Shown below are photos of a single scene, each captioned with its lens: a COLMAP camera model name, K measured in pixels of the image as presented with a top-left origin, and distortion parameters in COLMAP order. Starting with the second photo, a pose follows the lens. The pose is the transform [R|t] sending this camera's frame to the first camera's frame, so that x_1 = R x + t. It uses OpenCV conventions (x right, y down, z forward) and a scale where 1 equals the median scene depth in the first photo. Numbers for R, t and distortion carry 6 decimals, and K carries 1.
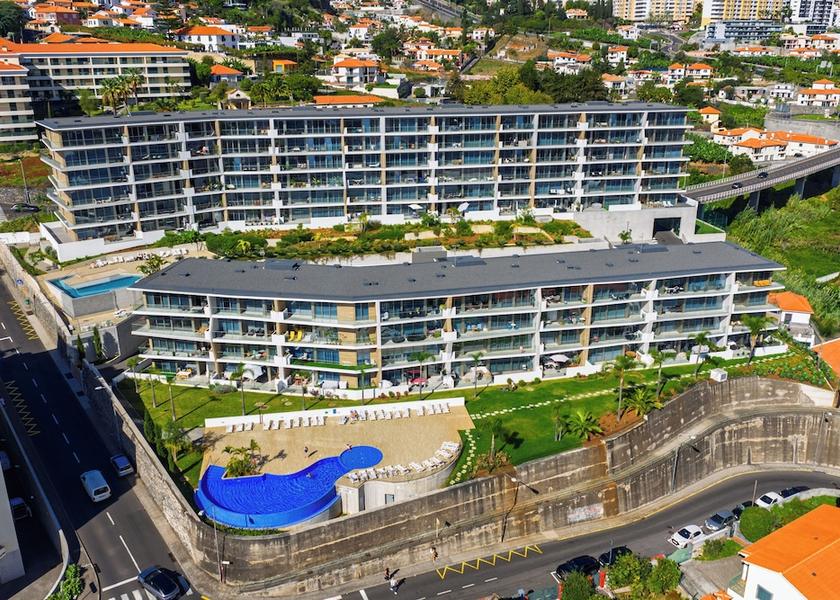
lens RADIAL K [[734.7, 0, 424.9], [0, 734.7, 299.5], [0, 0, 1]] dist [0.030316, -0.048993]
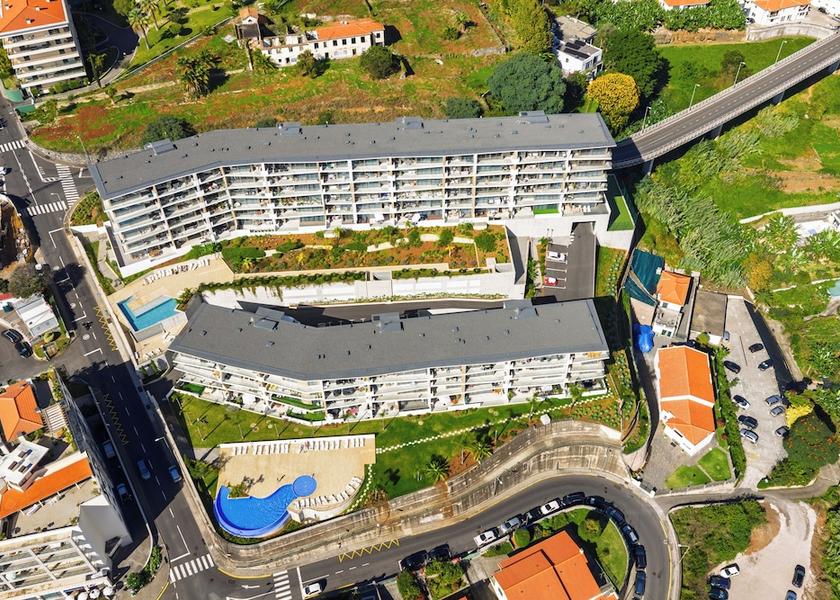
lens RADIAL K [[734.7, 0, 422.5], [0, 734.7, 295.8], [0, 0, 1]] dist [0.030316, -0.048993]
pose [[0.993894, 0.070440, -0.084931, 0.213956], [-0.025667, 0.896194, 0.442920, -0.673159], [0.107314, -0.438035, 0.892529, -0.241175]]
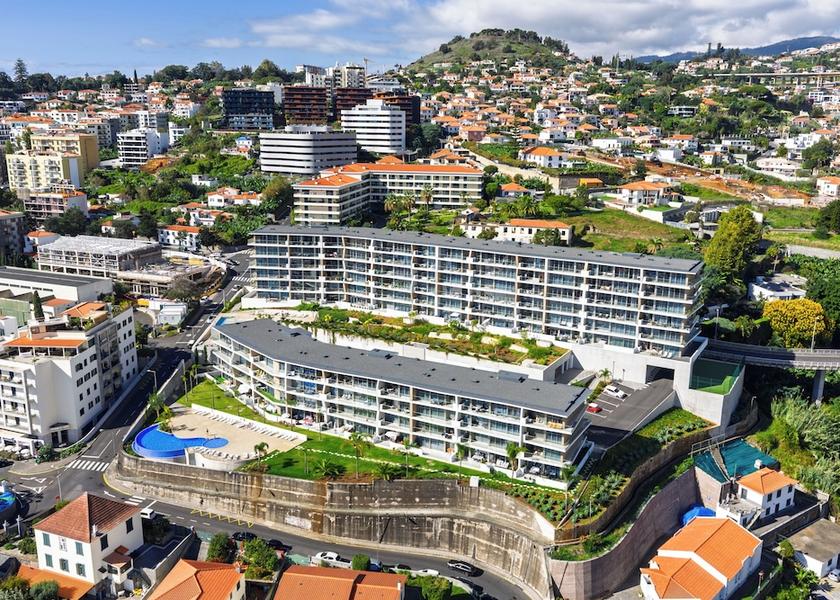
lens RADIAL K [[734.7, 0, 426.9], [0, 734.7, 299.3], [0, 0, 1]] dist [0.030316, -0.048993]
pose [[0.760342, 0.163591, -0.628584, 0.905337], [-0.228697, 0.973217, -0.023352, -0.129138], [0.607929, 0.161511, 0.777391, -0.072557]]
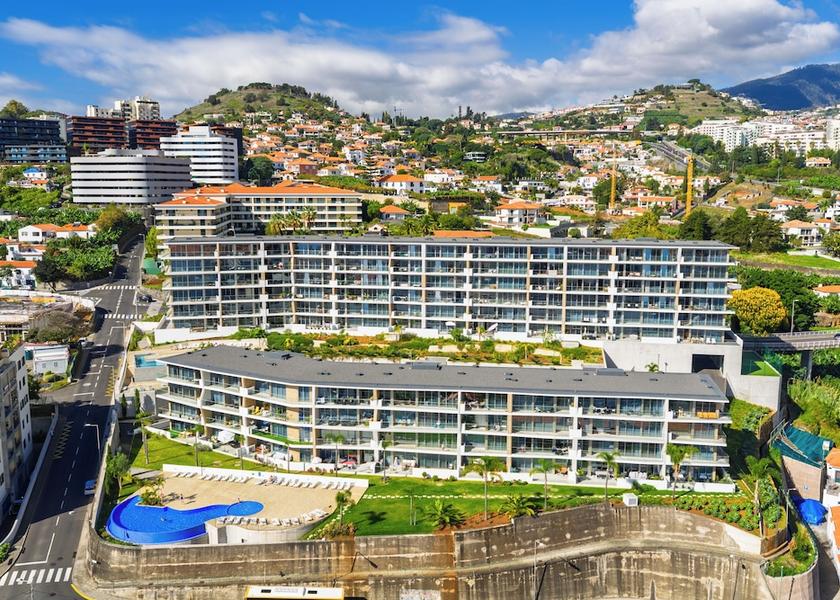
lens RADIAL K [[734.7, 0, 426.4], [0, 734.7, 302.8], [0, 0, 1]] dist [0.030316, -0.048993]
pose [[0.934105, 0.057116, -0.352401, 0.398444], [-0.121591, 0.979000, -0.163627, 0.032893], [0.335655, 0.195693, 0.921434, -0.042084]]
